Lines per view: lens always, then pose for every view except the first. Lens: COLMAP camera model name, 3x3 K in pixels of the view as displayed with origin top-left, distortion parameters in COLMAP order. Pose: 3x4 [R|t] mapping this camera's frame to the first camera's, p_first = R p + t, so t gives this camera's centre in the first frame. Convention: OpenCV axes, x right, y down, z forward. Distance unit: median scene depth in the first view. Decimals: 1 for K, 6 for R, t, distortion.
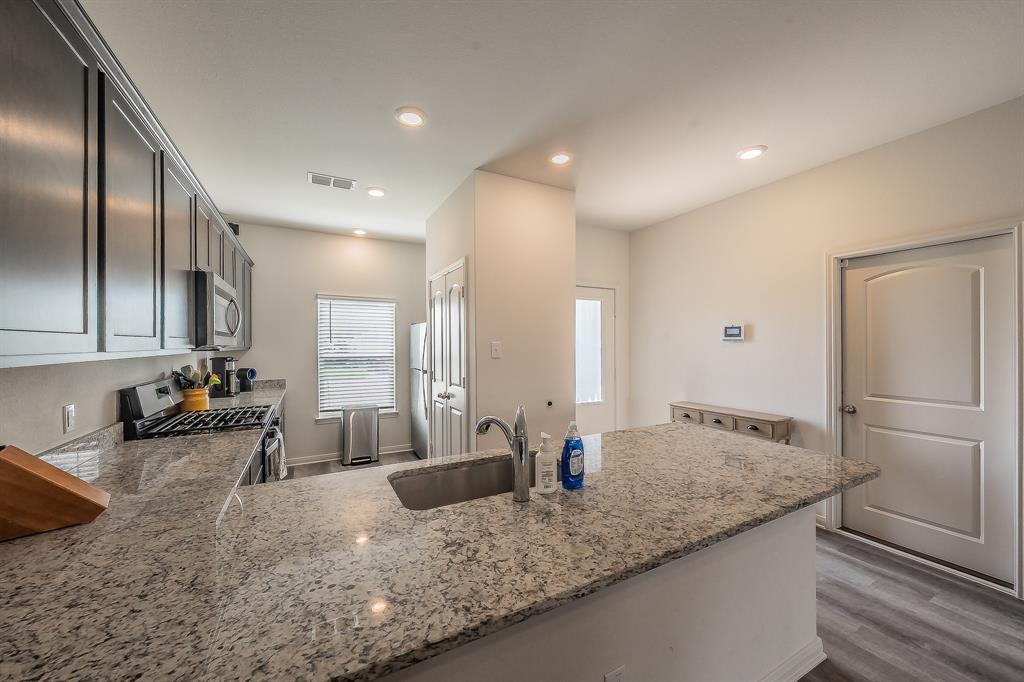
lens RADIAL K [[379.5, 0, 512.0], [0, 379.5, 341.0], [0, 0, 1]] dist [-0.000649, -0.000067]
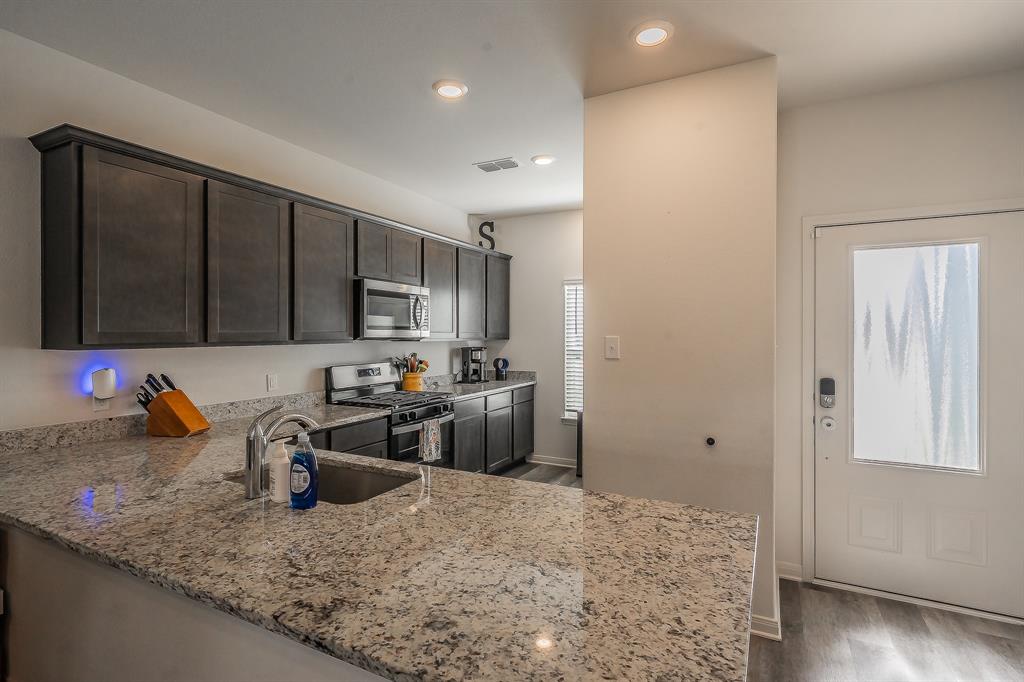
lens RADIAL K [[507.7, 0, 515.9], [0, 507.7, 328.1], [0, 0, 1]] dist [0.003672, 0.001342]
pose [[0.560654, -0.003075, -0.828045, 0.673469], [0.002618, 0.999995, -0.001941, -0.010663], [0.828046, -0.001080, 0.560659, 0.360771]]
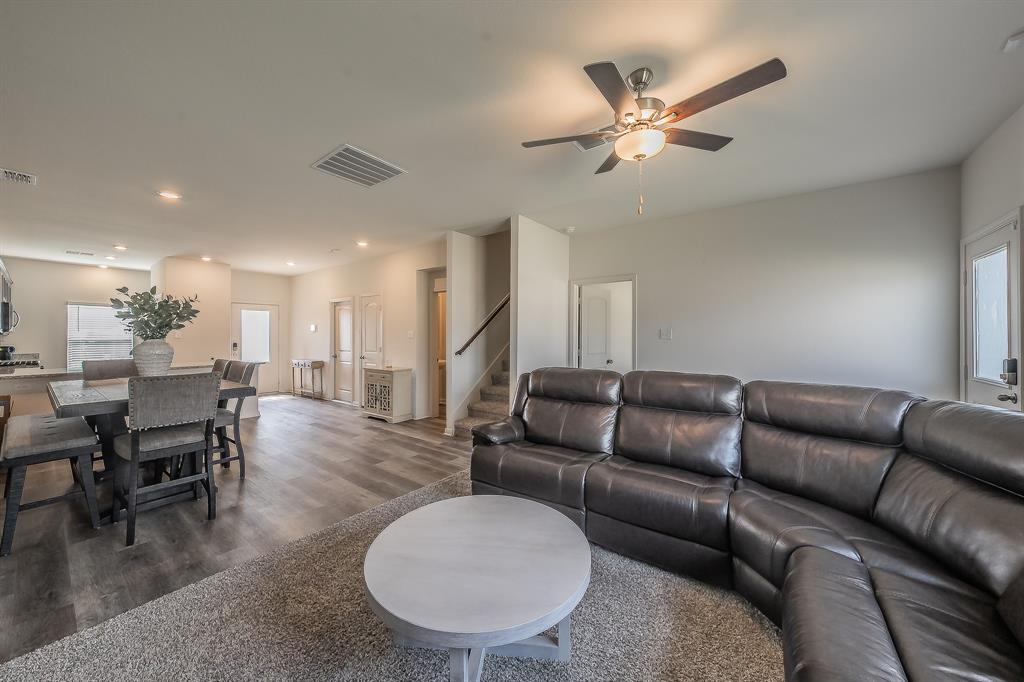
lens RADIAL K [[355.1, 0, 522.3], [0, 355.1, 331.9], [0, 0, 1]] dist [-0.000802, -0.000081]
pose [[0.909103, 0.003583, 0.416557, 1.060990], [-0.003403, 0.999994, -0.001175, 0.000842], [-0.416558, -0.000350, 0.909109, -2.016820]]
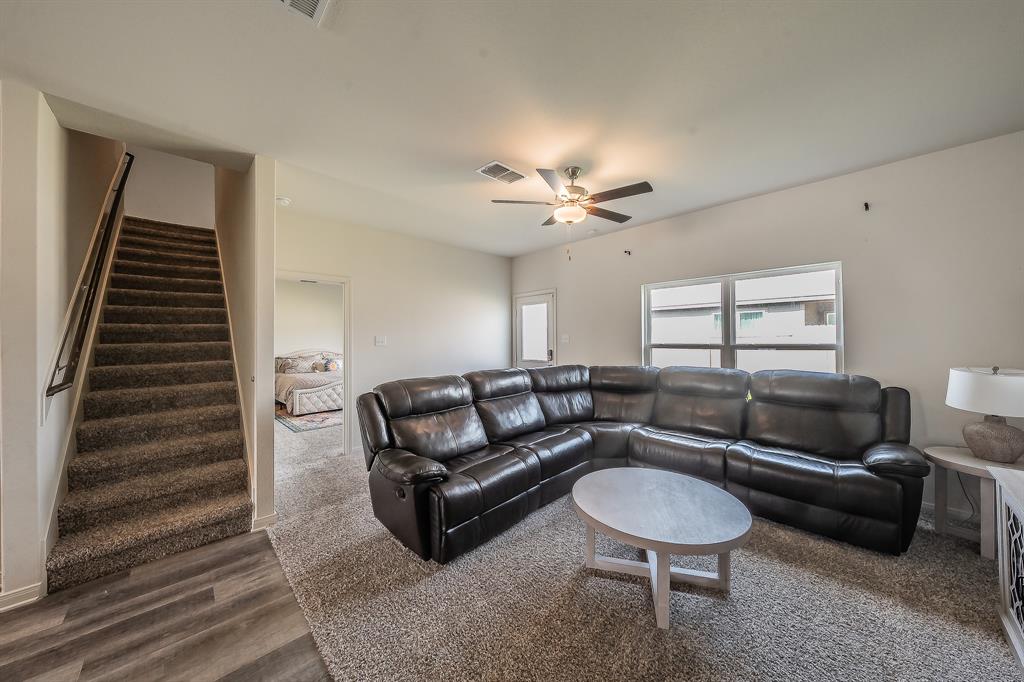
lens RADIAL K [[349.5, 0, 504.8], [0, 349.5, 337.6], [0, 0, 1]] dist [-0.001585, 0.000057]
pose [[-0.227335, 0.007032, 0.973791, 0.595783], [0.002106, 0.999975, -0.006729, -0.000042], [-0.973814, 0.000521, -0.227344, -1.037111]]
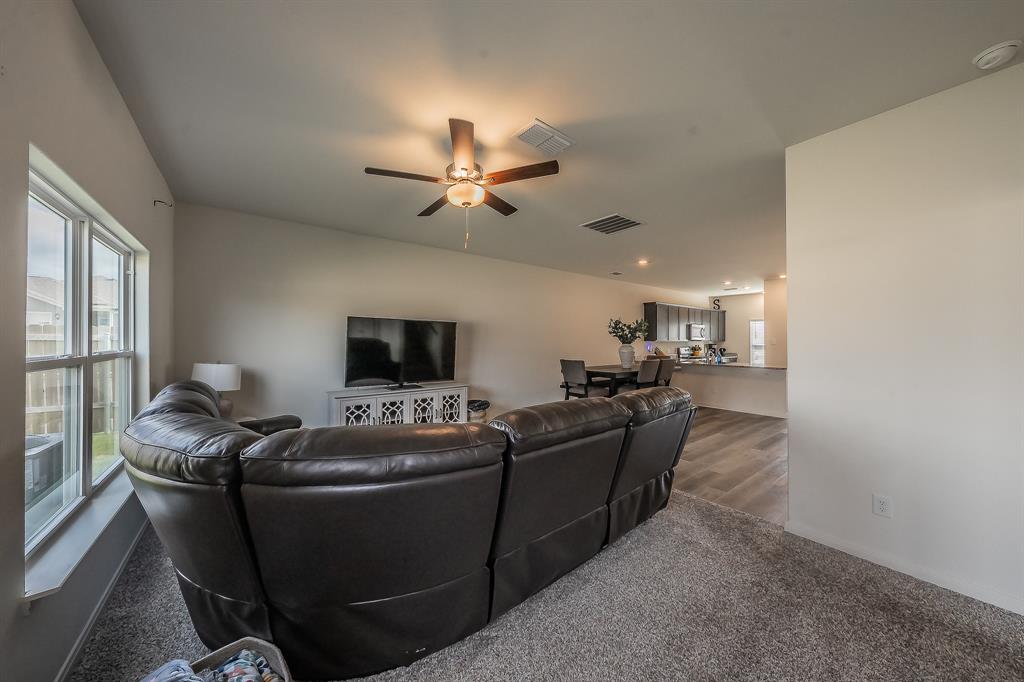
lens RADIAL K [[349.5, 0, 504.8], [0, 349.5, 337.6], [0, 0, 1]] dist [-0.001585, 0.000057]
pose [[0.140366, -0.007665, -0.990070, 2.472842], [0.009200, 0.999937, -0.006437, -0.005551], [0.990057, -0.008205, 0.140427, -1.498967]]
